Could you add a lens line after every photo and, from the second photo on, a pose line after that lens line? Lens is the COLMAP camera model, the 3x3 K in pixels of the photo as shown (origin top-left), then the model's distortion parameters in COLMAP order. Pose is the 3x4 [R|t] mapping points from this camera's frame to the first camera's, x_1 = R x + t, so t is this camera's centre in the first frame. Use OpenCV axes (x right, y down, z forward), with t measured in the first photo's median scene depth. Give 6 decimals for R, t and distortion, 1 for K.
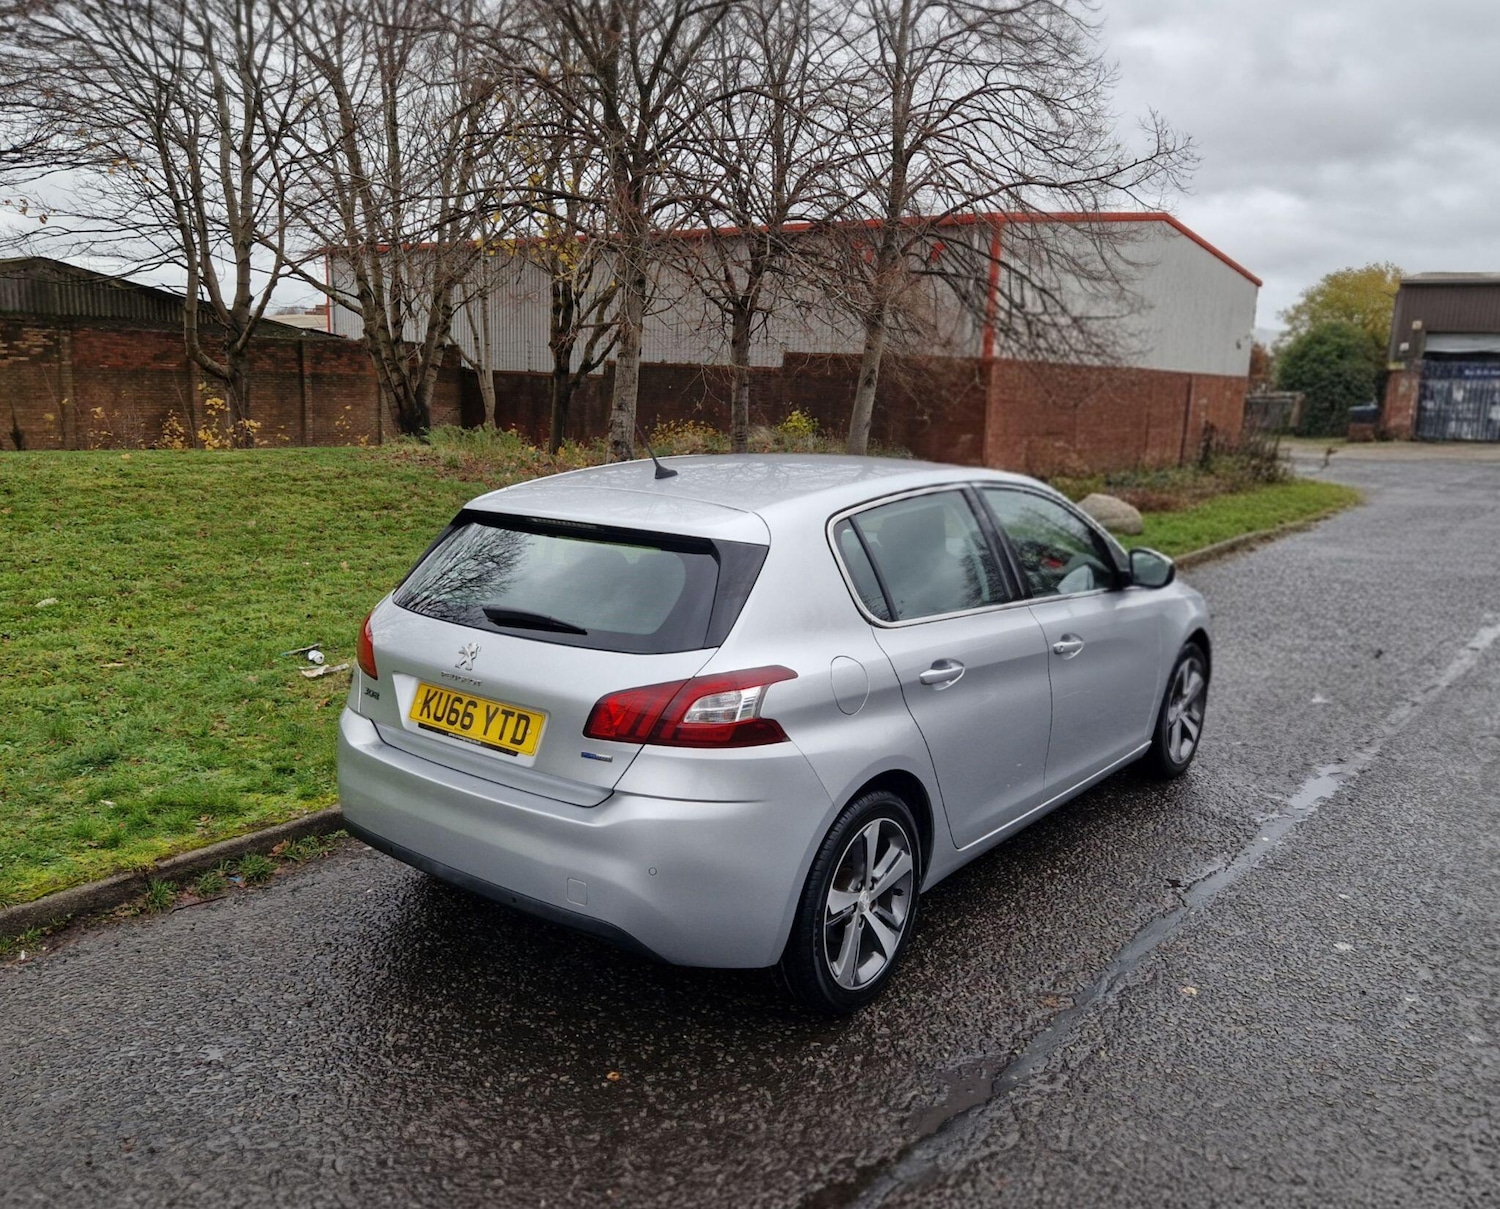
lens RADIAL K [[1198.0, 0, 727.7], [0, 1198.0, 606.6], [0, 0, 1]] dist [0.066134, -0.051834]
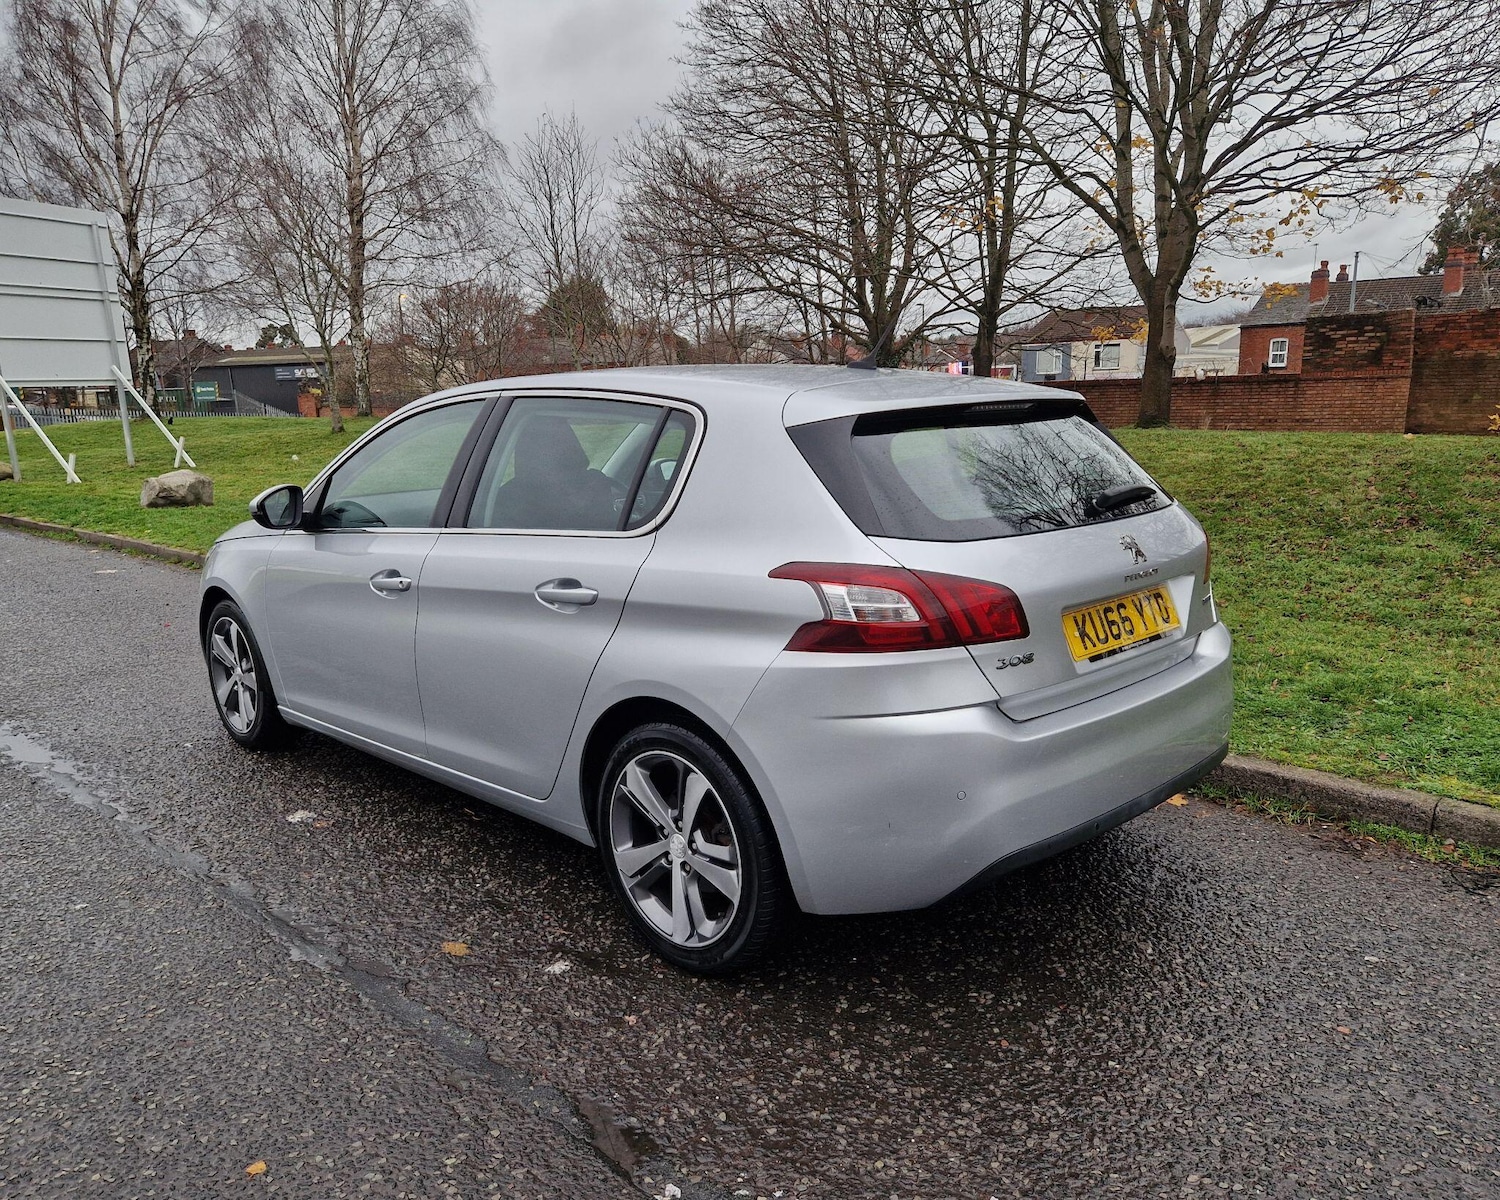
lens RADIAL K [[1119.7, 0, 709.5], [0, 1119.7, 633.8], [0, 0, 1]] dist [0.063307, -0.040929]
pose [[0.140214, -0.227638, 0.963598, -0.957167], [0.210010, 0.957906, 0.195734, -0.111547], [-0.967593, 0.174921, 0.182118, 1.050659]]
